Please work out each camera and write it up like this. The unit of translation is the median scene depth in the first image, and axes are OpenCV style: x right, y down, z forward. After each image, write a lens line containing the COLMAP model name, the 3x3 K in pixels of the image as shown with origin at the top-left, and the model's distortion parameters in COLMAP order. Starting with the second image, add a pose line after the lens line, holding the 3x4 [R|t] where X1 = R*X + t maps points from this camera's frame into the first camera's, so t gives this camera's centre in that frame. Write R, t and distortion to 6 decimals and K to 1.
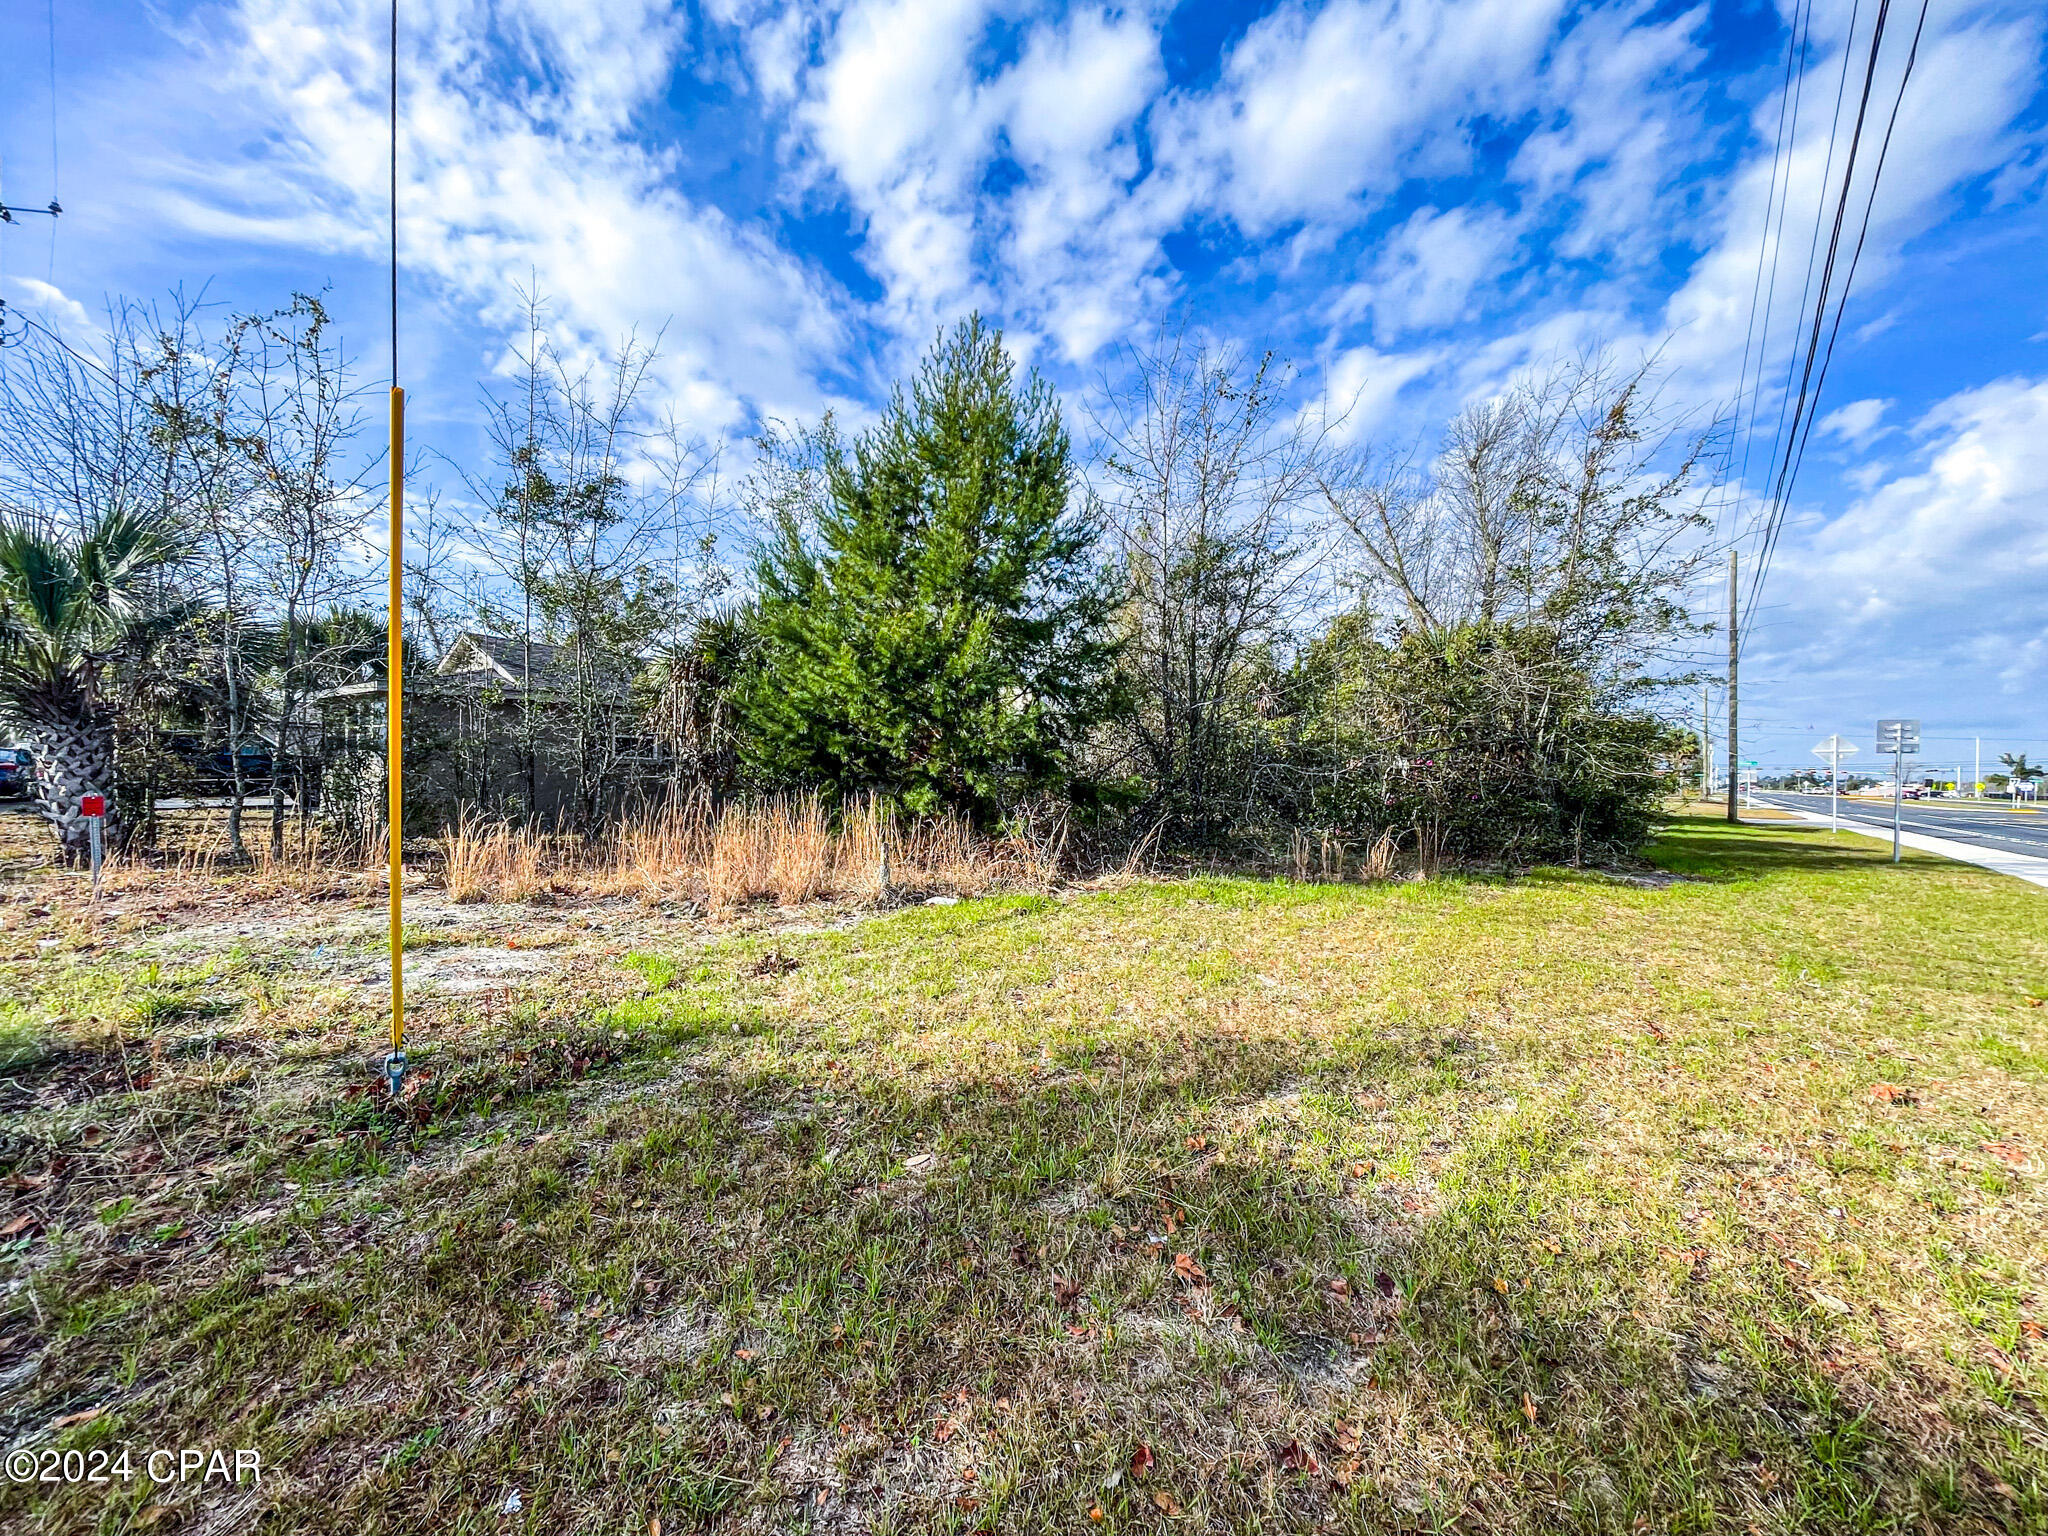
lens RADIAL K [[795.9, 0, 1034.6], [0, 795.9, 780.4], [0, 0, 1]] dist [-0.006034, 0.000780]
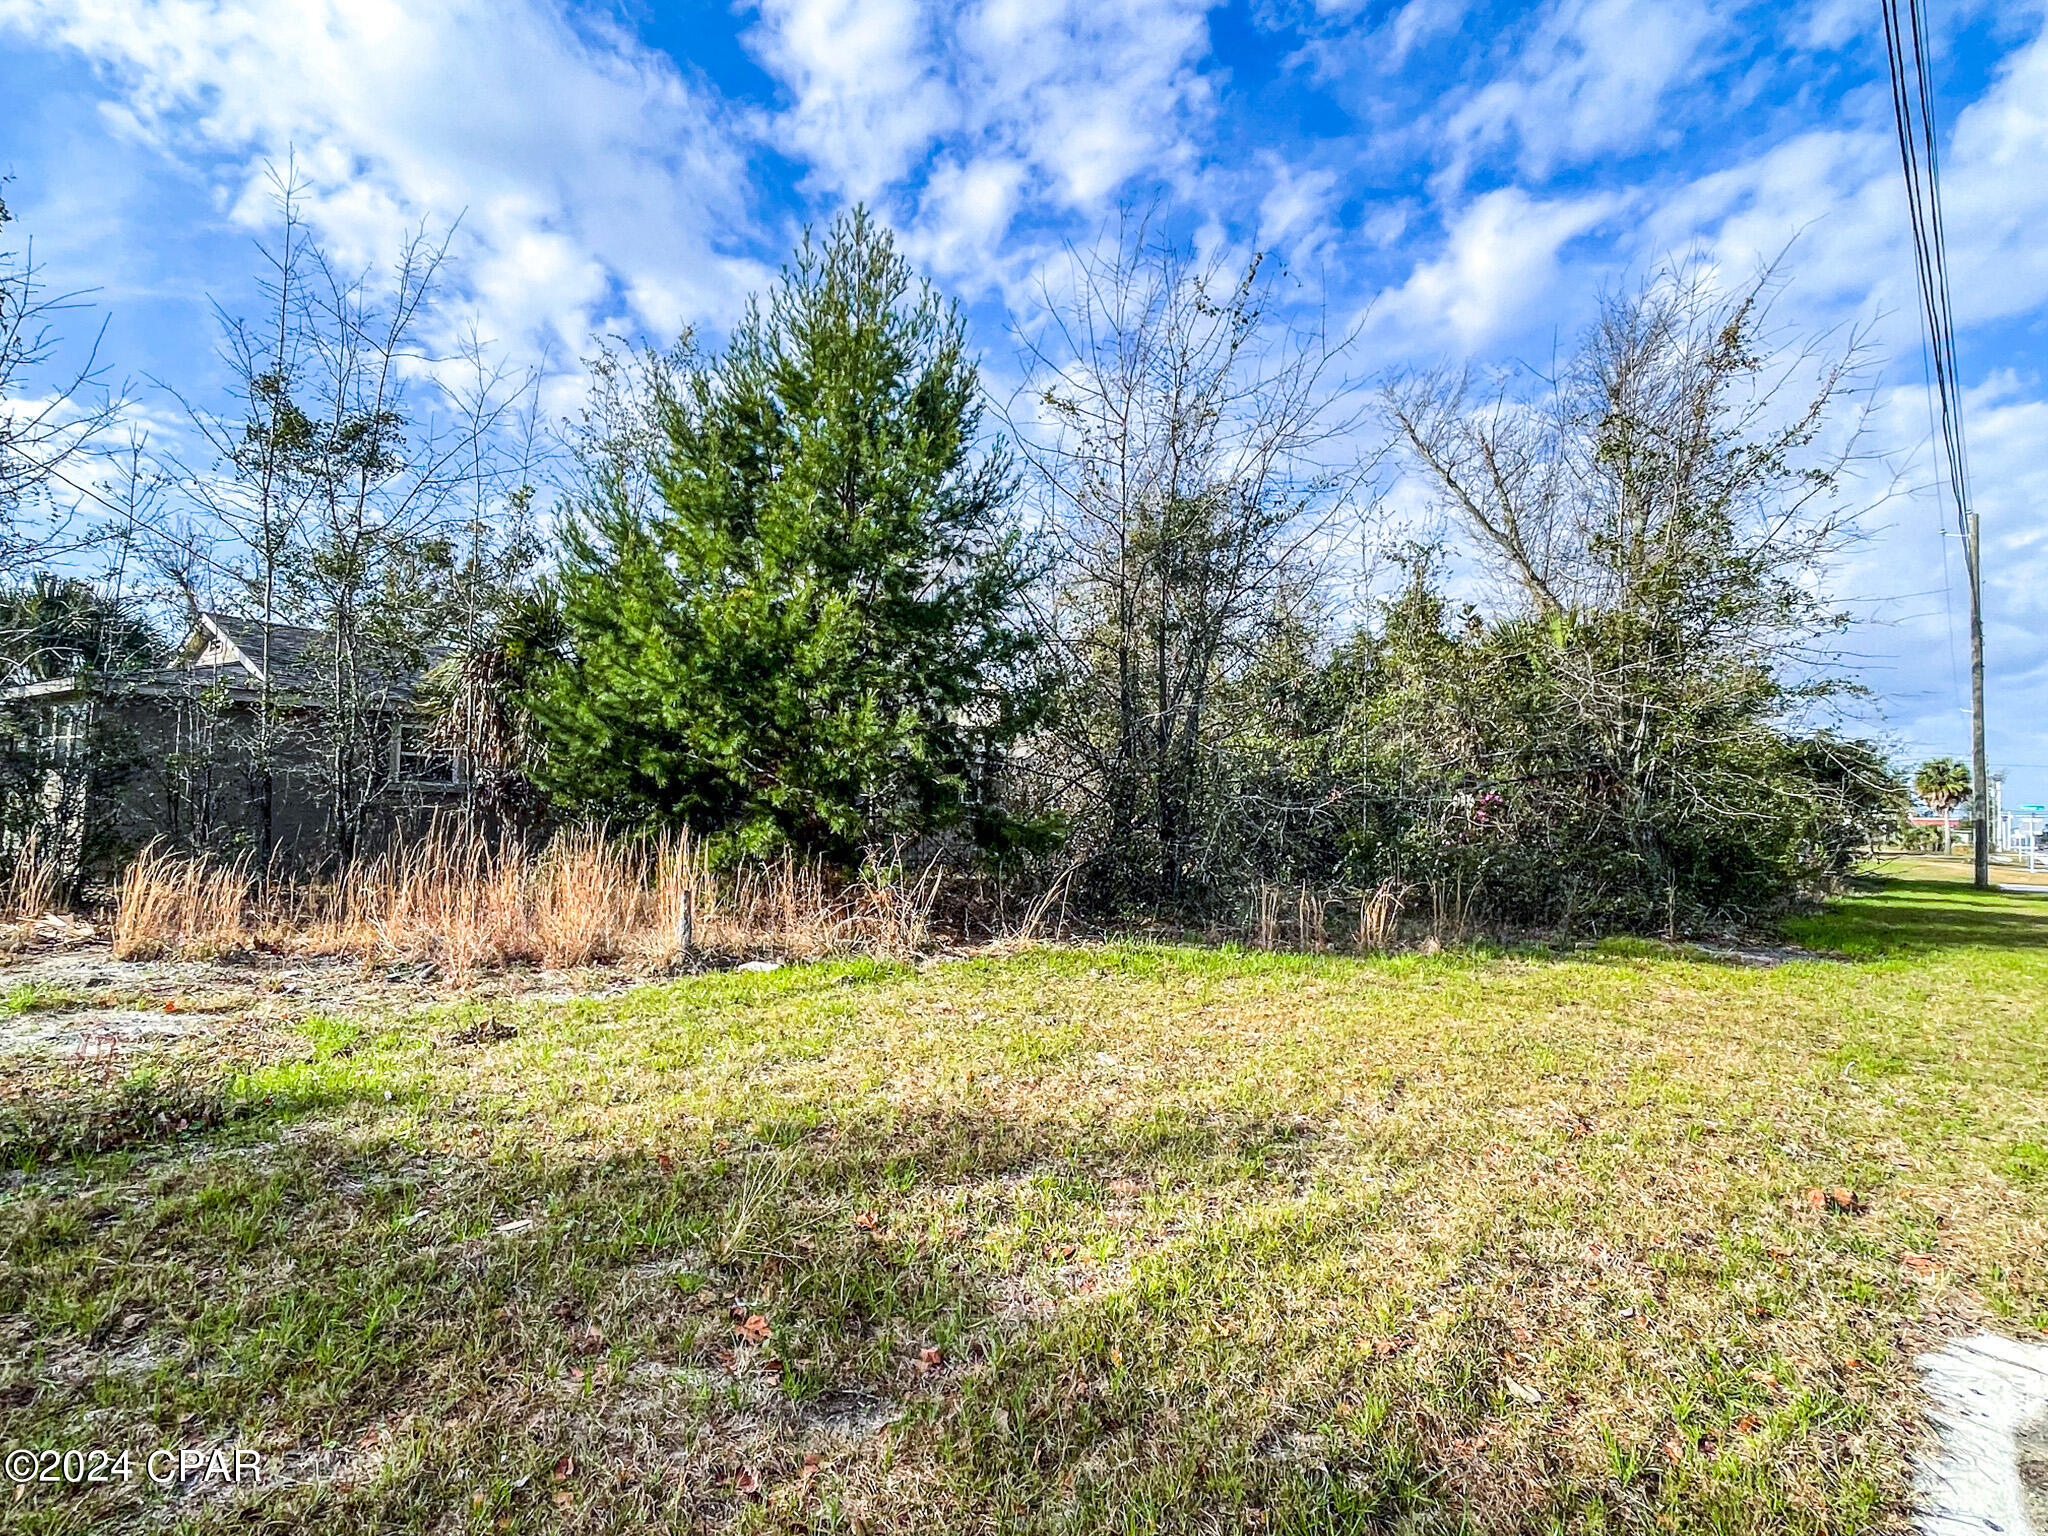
lens RADIAL K [[1126.1, 0, 1034.9], [0, 1126.1, 779.3], [0, 0, 1]] dist [-0.016393, 0.007526]
pose [[0.999947, 0.008309, -0.006077, 0.111423], [-0.008553, 0.999115, -0.041178, 0.009639], [0.005730, 0.041227, 0.999133, -0.062773]]
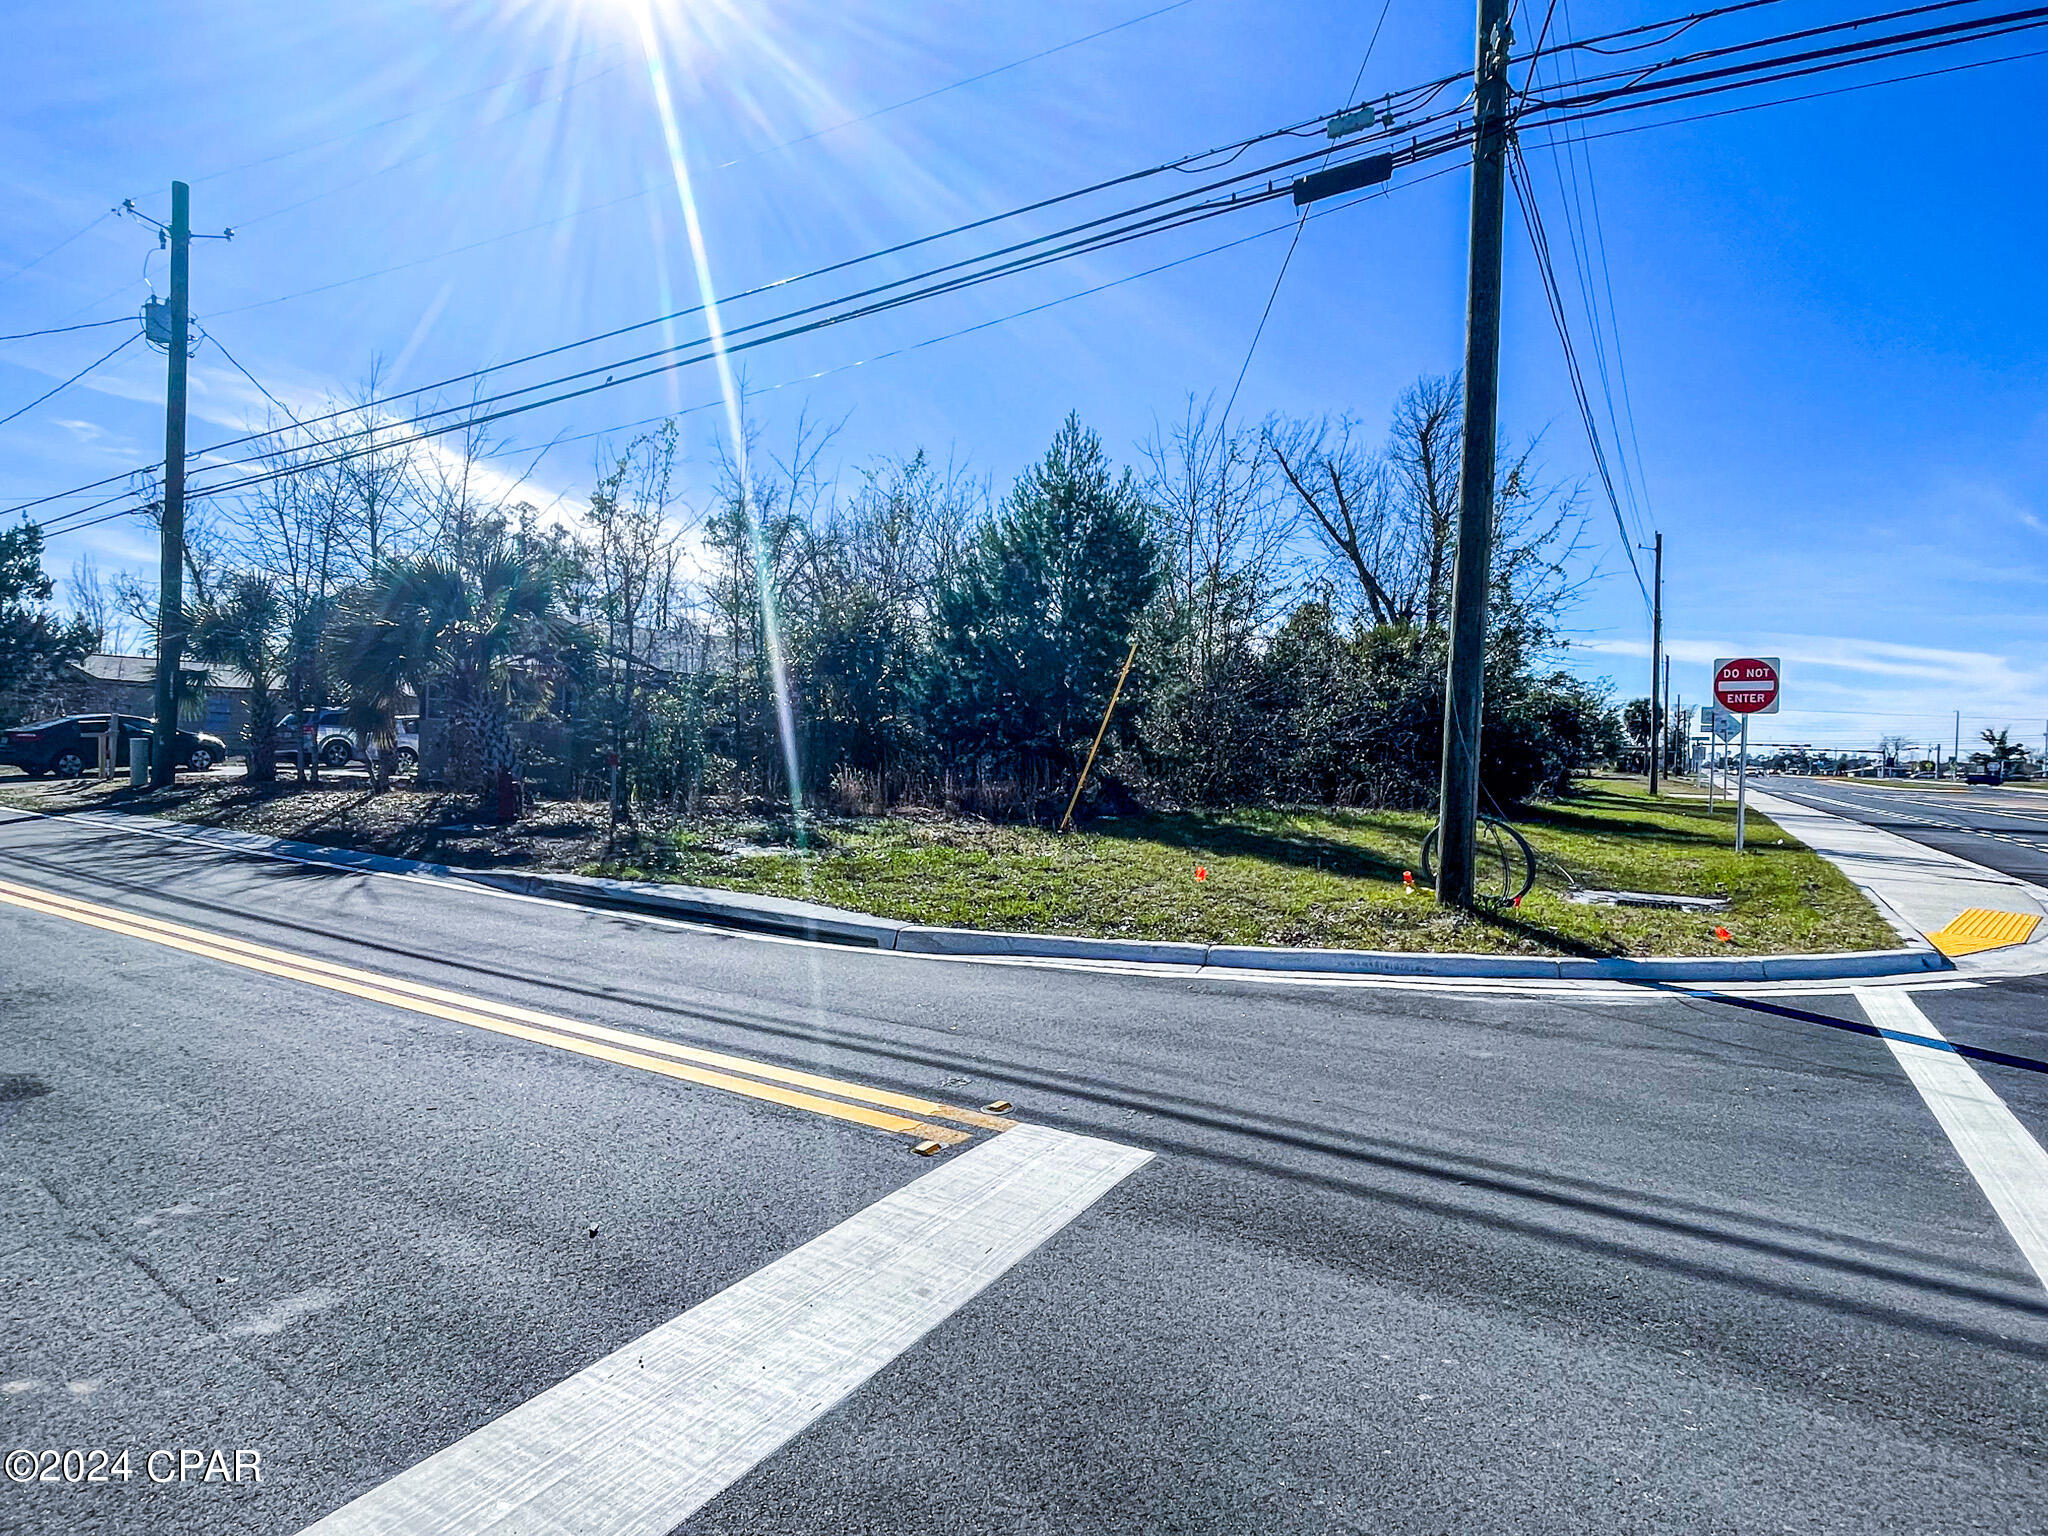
lens RADIAL K [[1046.7, 0, 1019.5], [0, 1046.7, 769.3], [0, 0, 1]] dist [-0.006078, 0.000557]
pose [[0.991097, 0.005314, 0.133033, -0.460230], [-0.007544, 0.999839, 0.016263, 0.005135], [-0.132925, -0.017121, 0.990978, -0.903911]]
